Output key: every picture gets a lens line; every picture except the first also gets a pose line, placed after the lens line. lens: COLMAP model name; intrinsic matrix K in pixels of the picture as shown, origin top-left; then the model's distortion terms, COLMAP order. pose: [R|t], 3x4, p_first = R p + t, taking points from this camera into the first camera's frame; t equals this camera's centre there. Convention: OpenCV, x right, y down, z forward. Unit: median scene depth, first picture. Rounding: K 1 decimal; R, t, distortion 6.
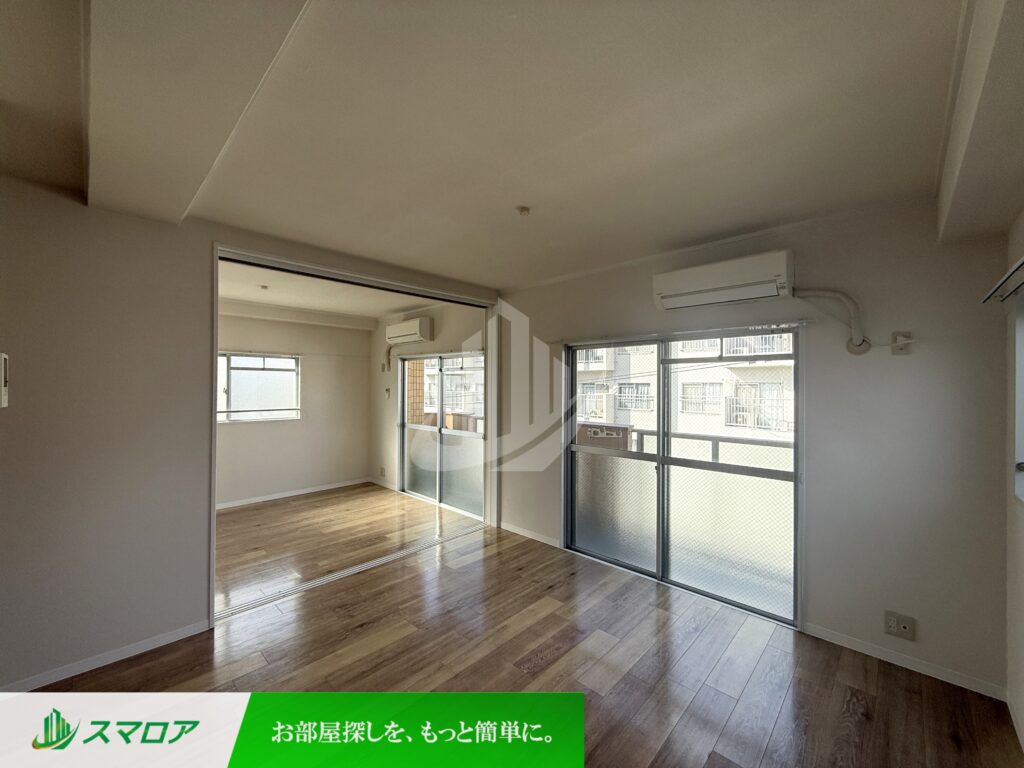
lens RADIAL K [[408.2, 0, 505.6], [0, 408.2, 380.4], [0, 0, 1]] dist [-0.000847, 0.000364]
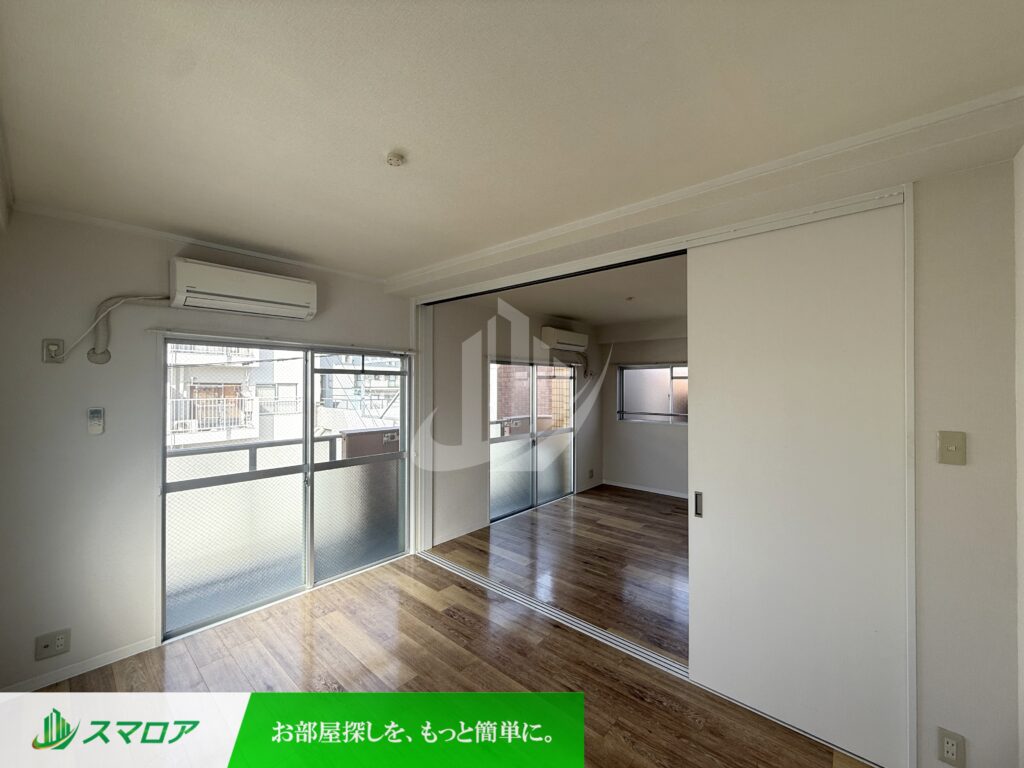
lens RADIAL K [[408.2, 0, 511.9], [0, 408.2, 388.2], [0, 0, 1]] dist [-0.000847, 0.000364]
pose [[-0.053126, -0.011432, 0.998522, -0.762206], [-0.014736, 0.999835, 0.010663, -0.010766], [-0.998479, -0.014147, -0.053286, 0.702071]]
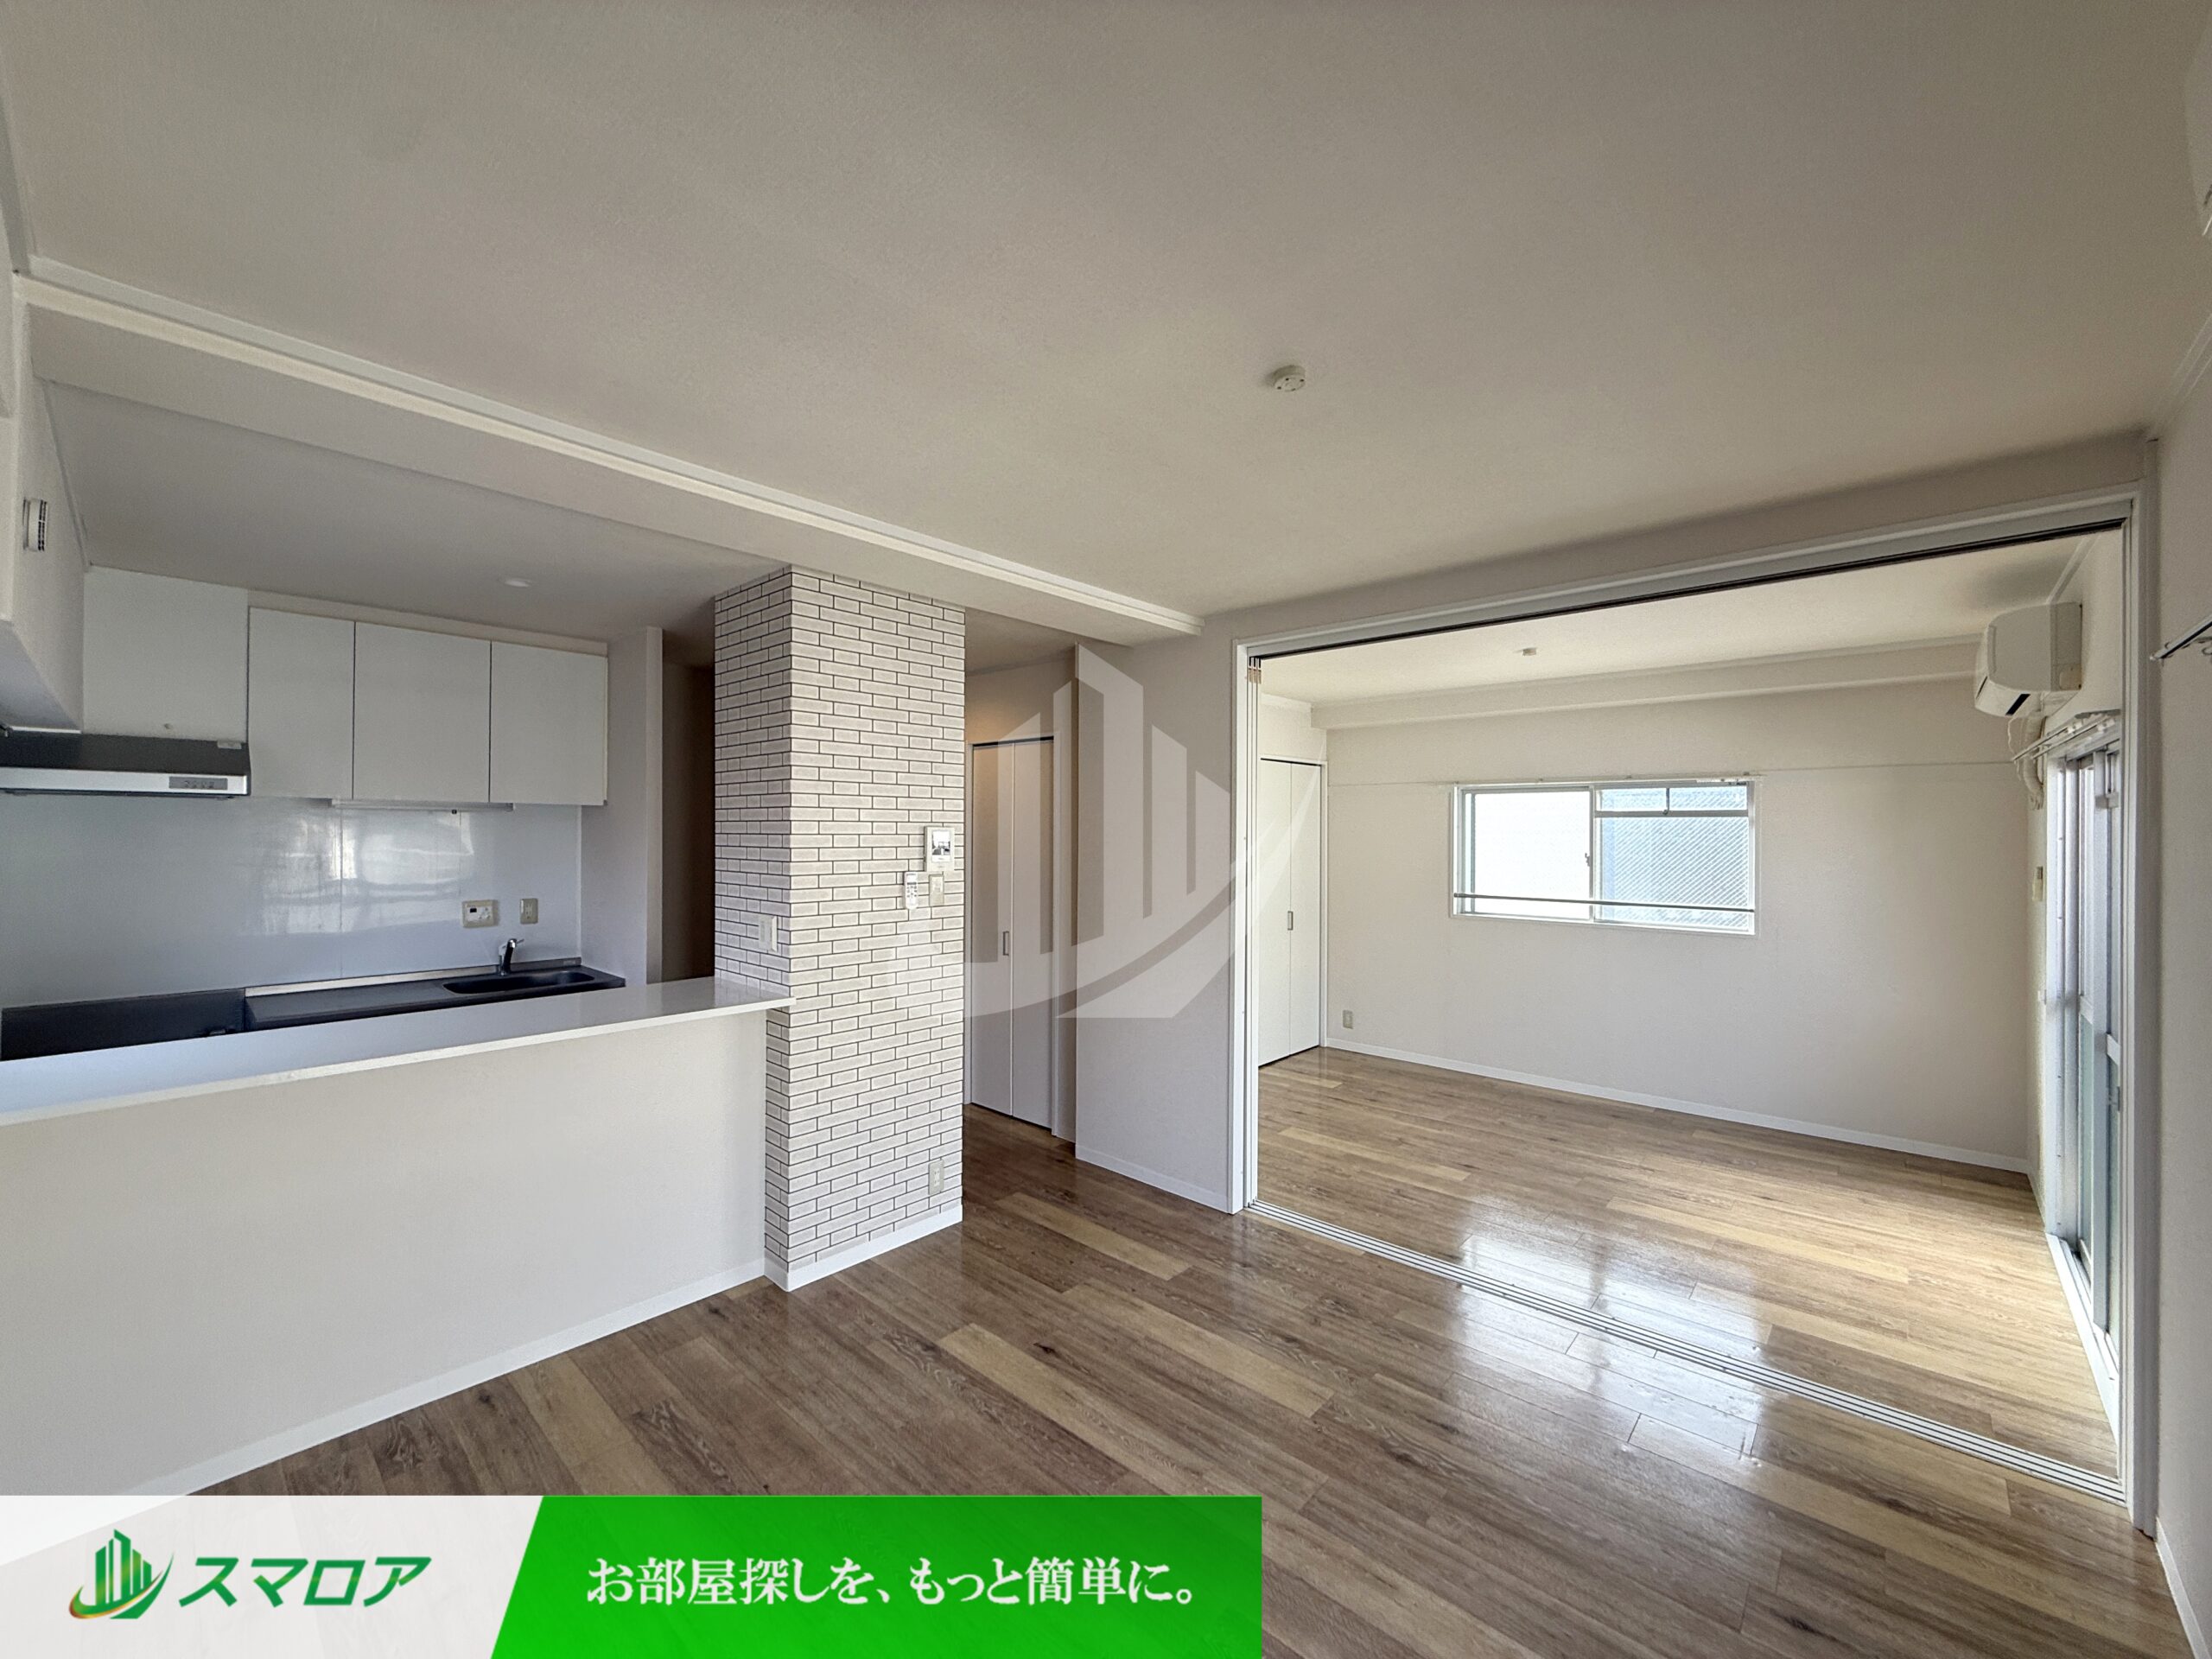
lens RADIAL K [[881.7, 0, 1109.0], [0, 881.7, 826.4], [0, 0, 1]] dist [-0.000847, 0.000364]
pose [[0.037348, -0.006248, -0.999283, 0.345354], [0.007893, 0.999951, -0.005957, -0.012226], [0.999271, -0.007665, 0.037395, 0.353083]]
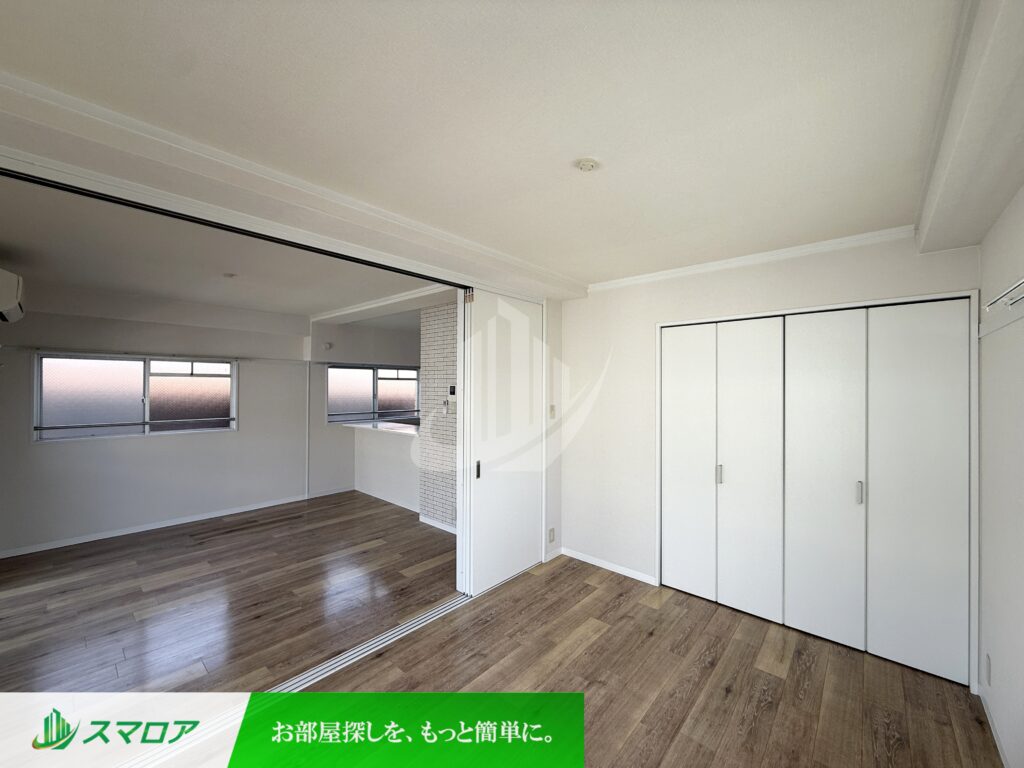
lens RADIAL K [[408.2, 0, 508.6], [0, 408.2, 385.7], [0, 0, 1]] dist [-0.000847, 0.000364]
pose [[-0.999082, -0.009265, -0.041832, -0.386057], [-0.008719, 0.999875, -0.013221, -0.005337], [0.041949, -0.012844, -0.999037, 1.076521]]
